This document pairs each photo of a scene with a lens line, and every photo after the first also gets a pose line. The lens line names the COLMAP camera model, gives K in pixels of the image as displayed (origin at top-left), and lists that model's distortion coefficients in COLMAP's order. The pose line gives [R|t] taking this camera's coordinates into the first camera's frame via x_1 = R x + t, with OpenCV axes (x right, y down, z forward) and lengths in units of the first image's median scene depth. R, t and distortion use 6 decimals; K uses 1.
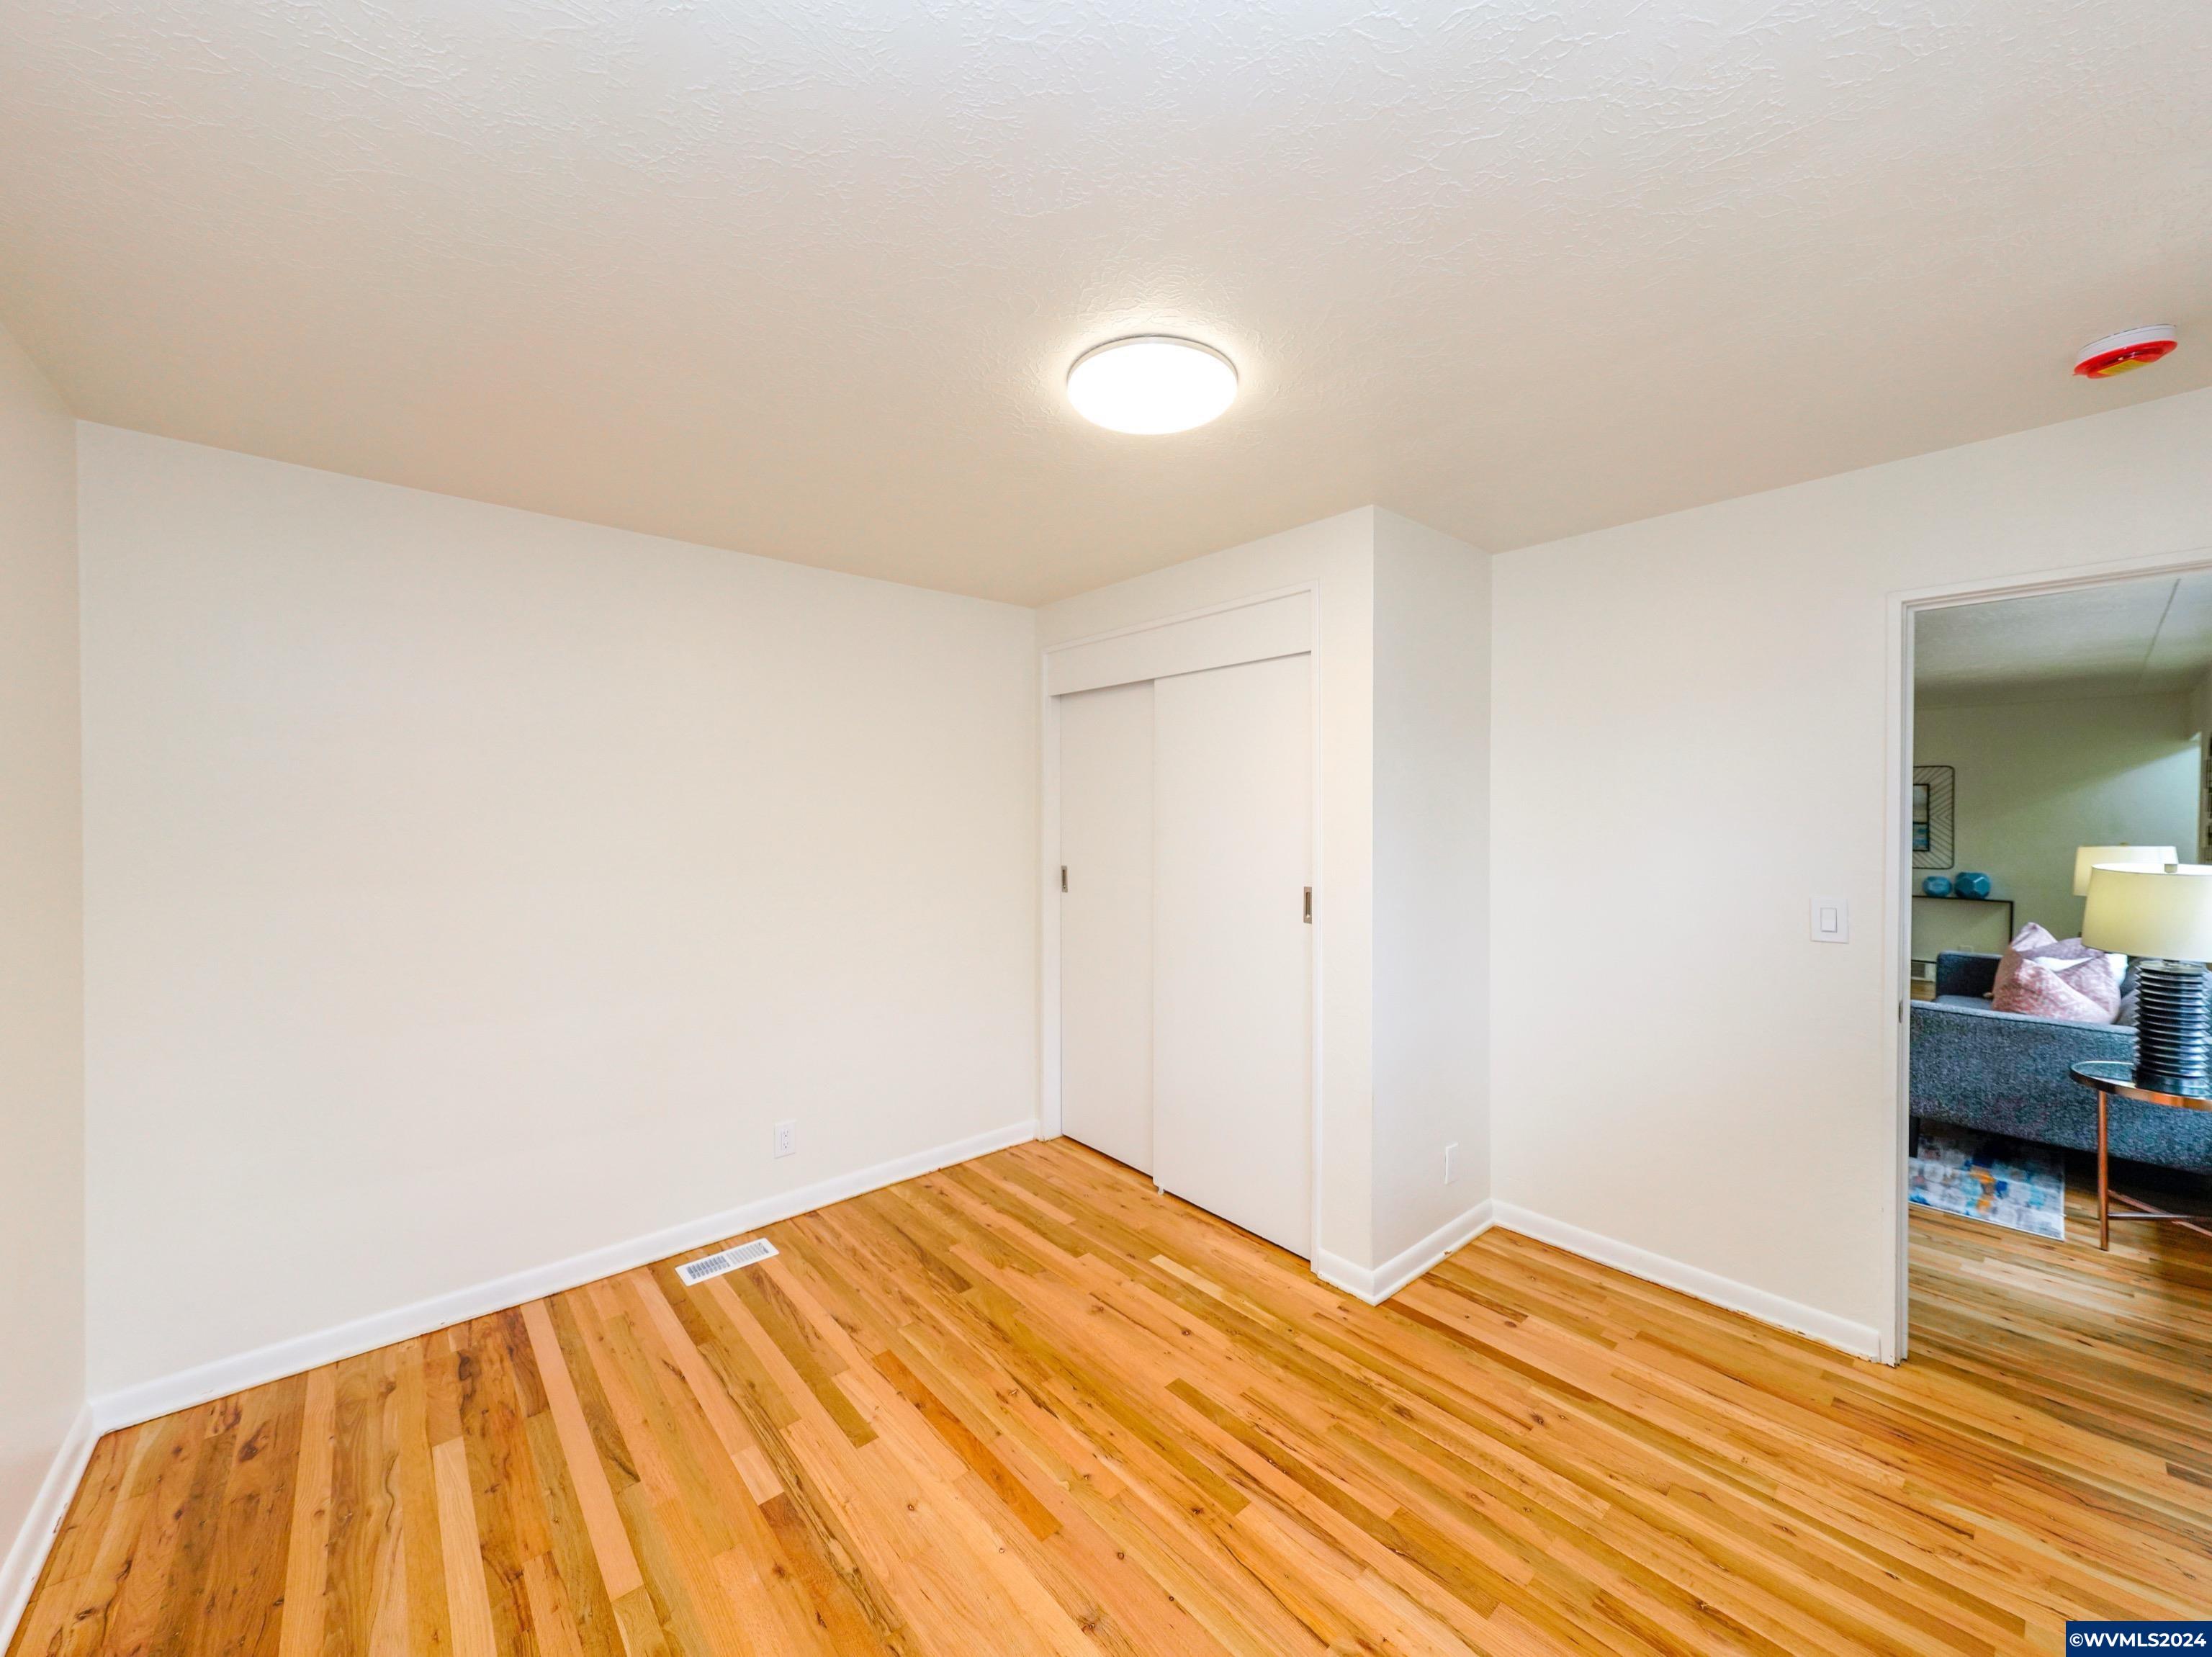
lens RADIAL K [[853.5, 0, 1106.3], [0, 853.5, 817.5], [0, 0, 1]] dist [0.010375, 0.000257]
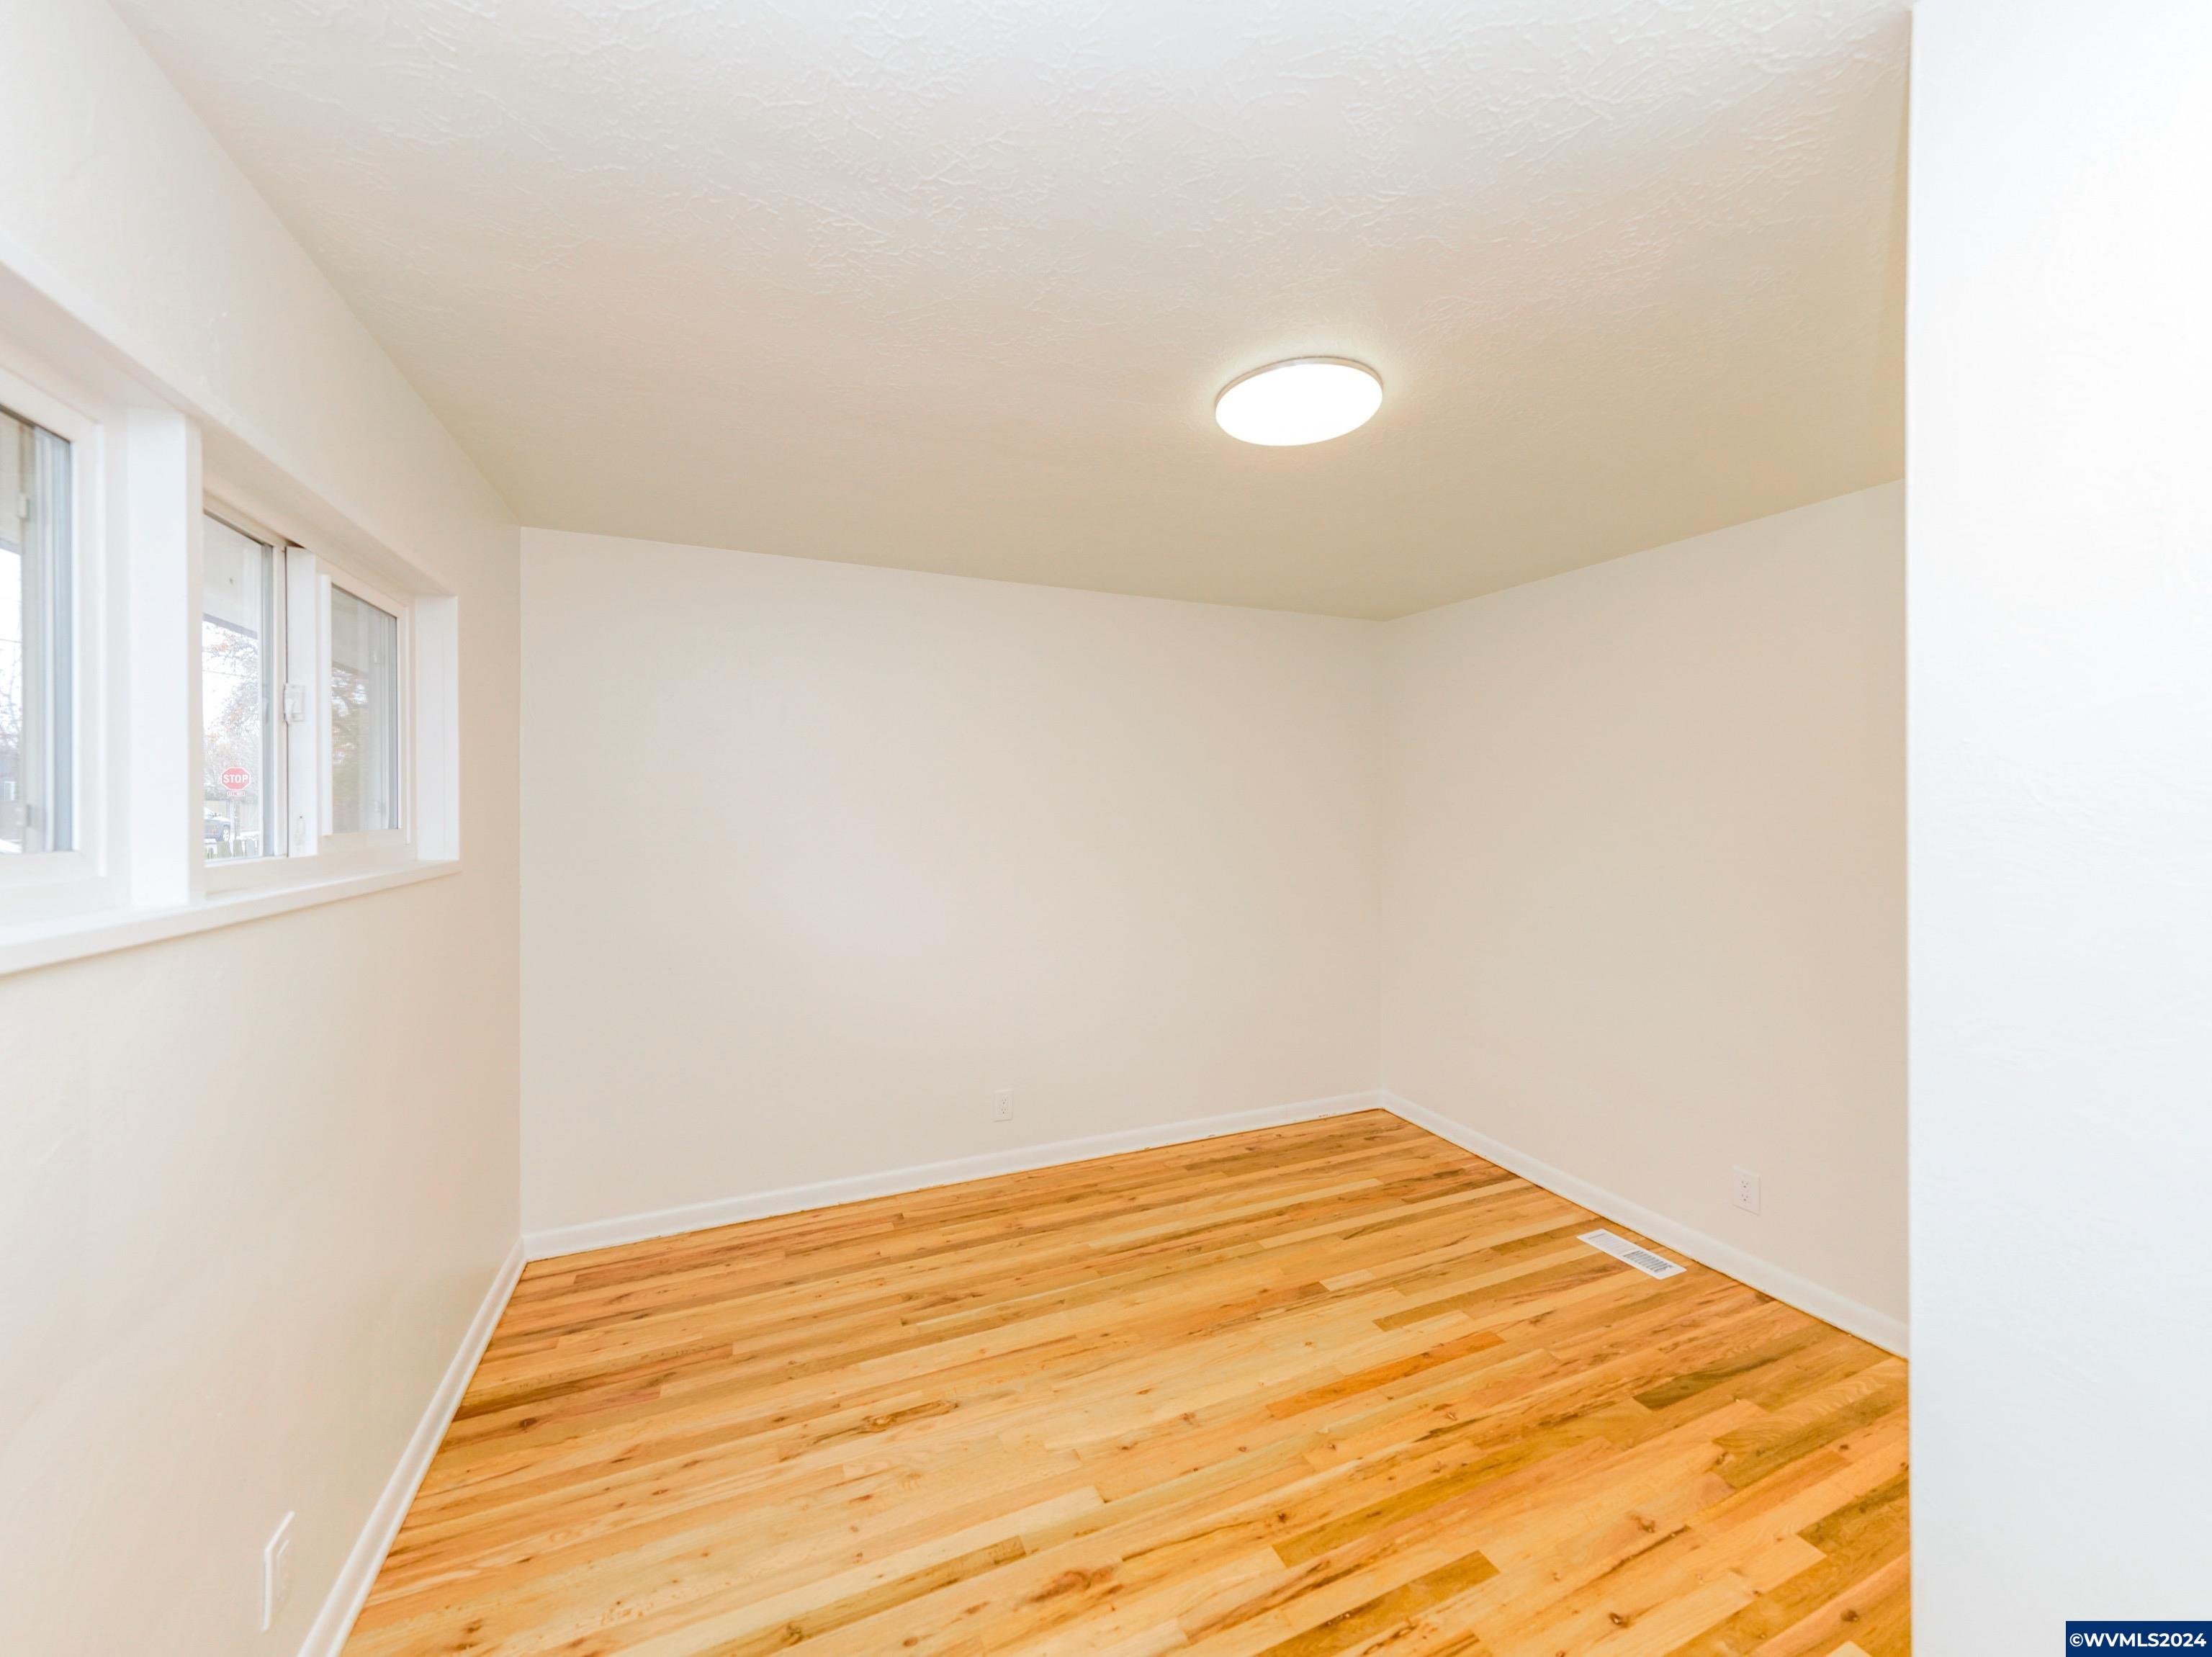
lens RADIAL K [[853.5, 0, 1110.4], [0, 853.5, 815.0], [0, 0, 1]] dist [0.010375, 0.000257]
pose [[-0.300187, 0.010827, -0.953819, 0.981324], [-0.010577, 0.999836, 0.014678, -0.019031], [0.953822, 0.014495, -0.300023, 0.970404]]
